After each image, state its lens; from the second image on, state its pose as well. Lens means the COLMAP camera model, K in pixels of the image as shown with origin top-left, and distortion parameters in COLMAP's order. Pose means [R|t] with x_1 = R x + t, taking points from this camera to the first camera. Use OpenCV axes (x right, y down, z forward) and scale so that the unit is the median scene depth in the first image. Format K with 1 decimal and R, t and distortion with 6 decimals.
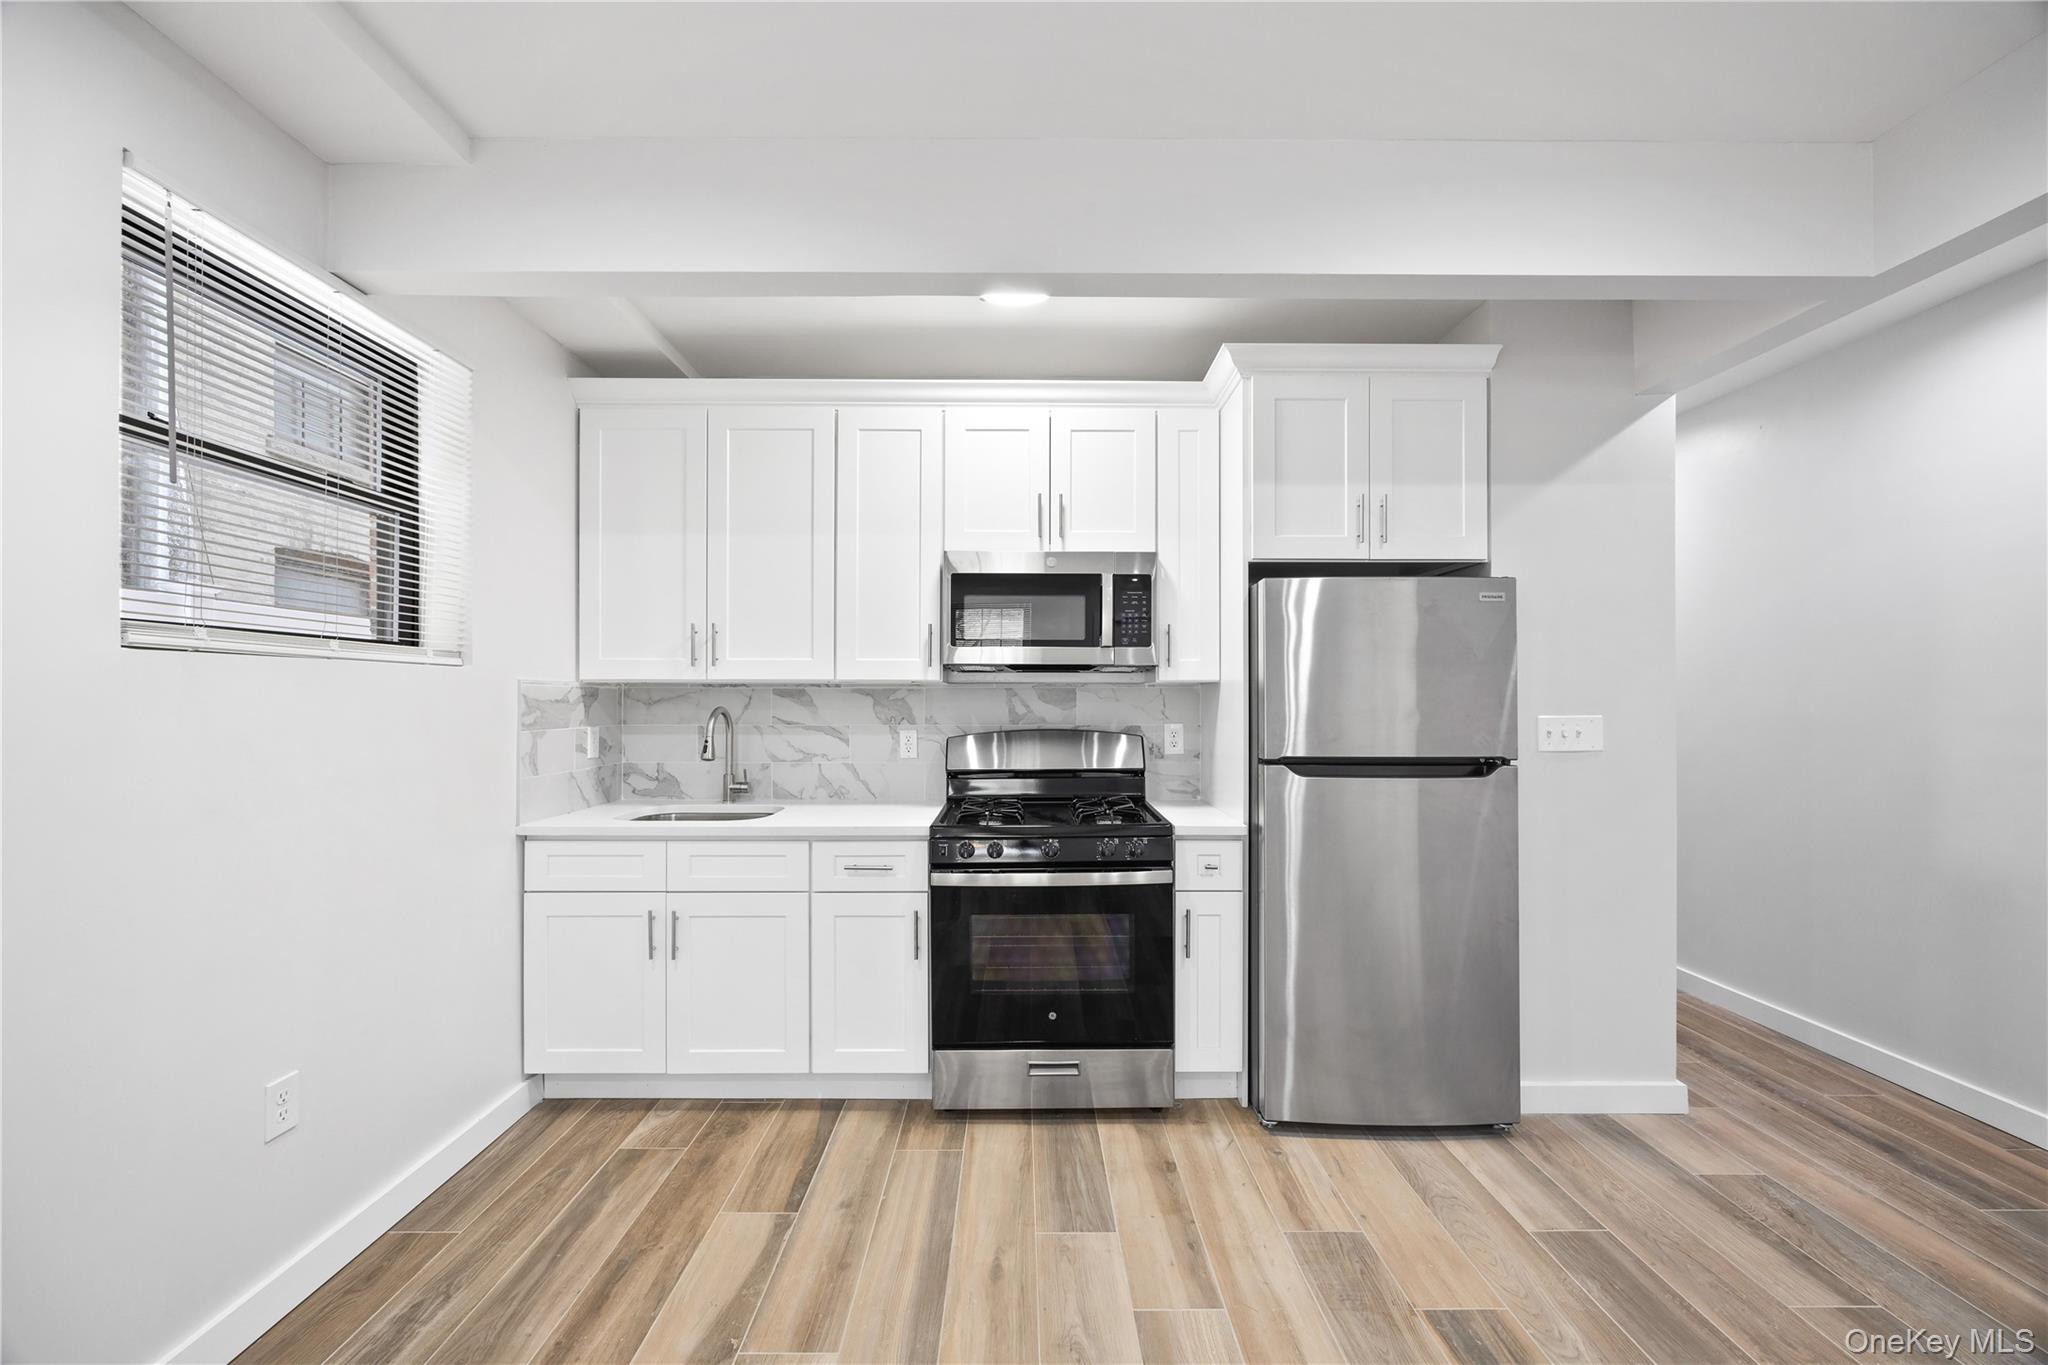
lens RADIAL K [[787.7, 0, 1021.8], [0, 787.7, 687.3], [0, 0, 1]] dist [-0.001793, 0.000111]
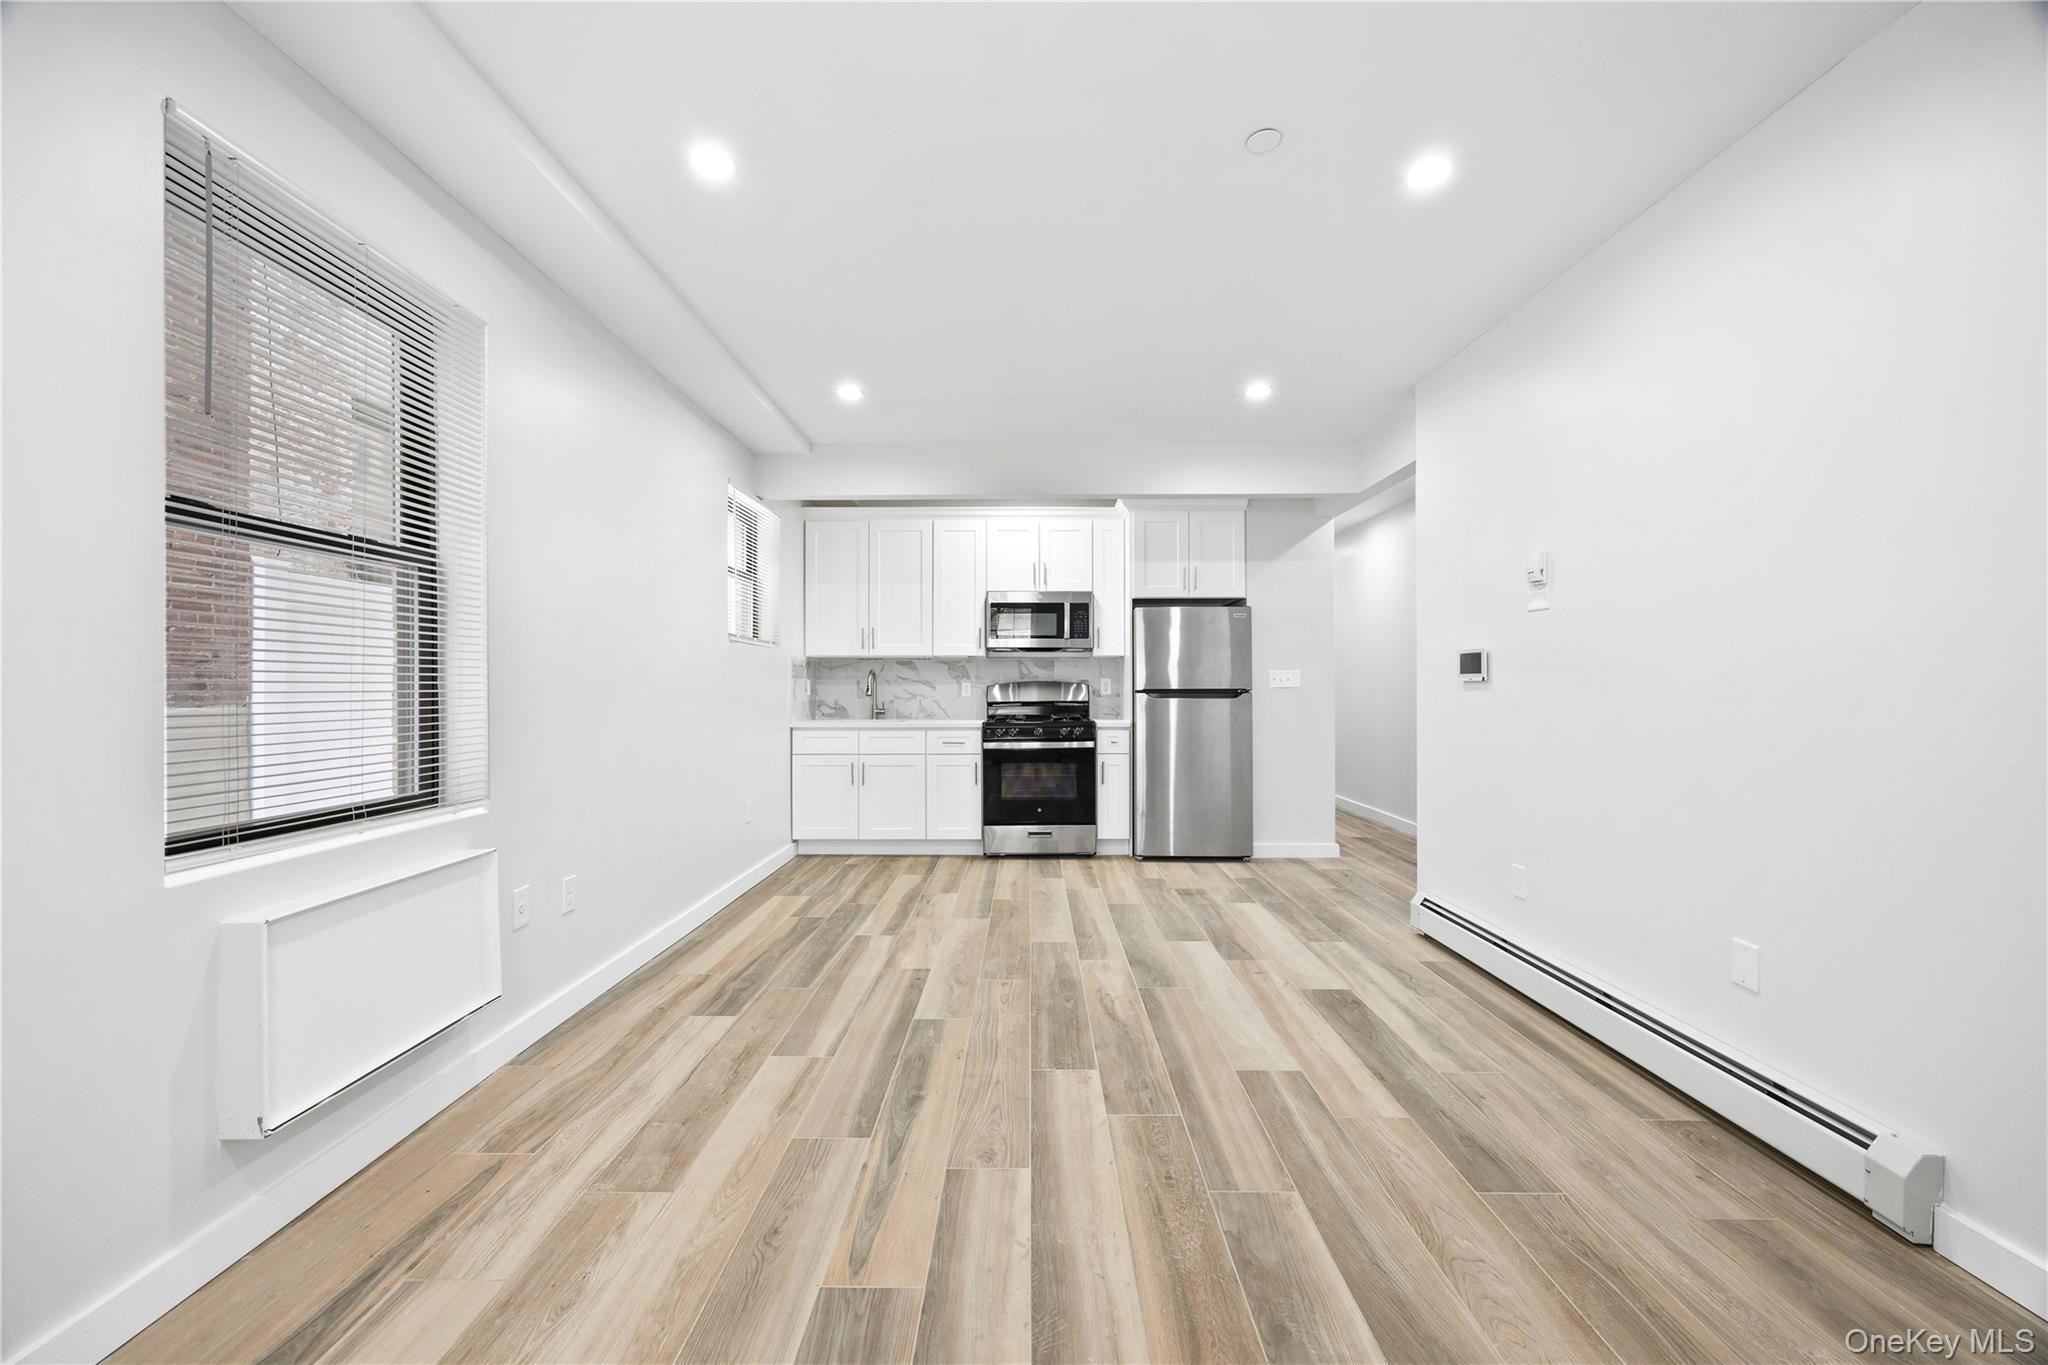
lens RADIAL K [[787.7, 0, 1021.8], [0, 787.7, 687.3], [0, 0, 1]] dist [-0.001793, 0.000111]
pose [[0.999893, -0.001762, -0.014532, 0.021407], [0.001994, 0.999871, 0.015964, 0.044103], [0.014502, -0.015991, 0.999767, -1.097679]]
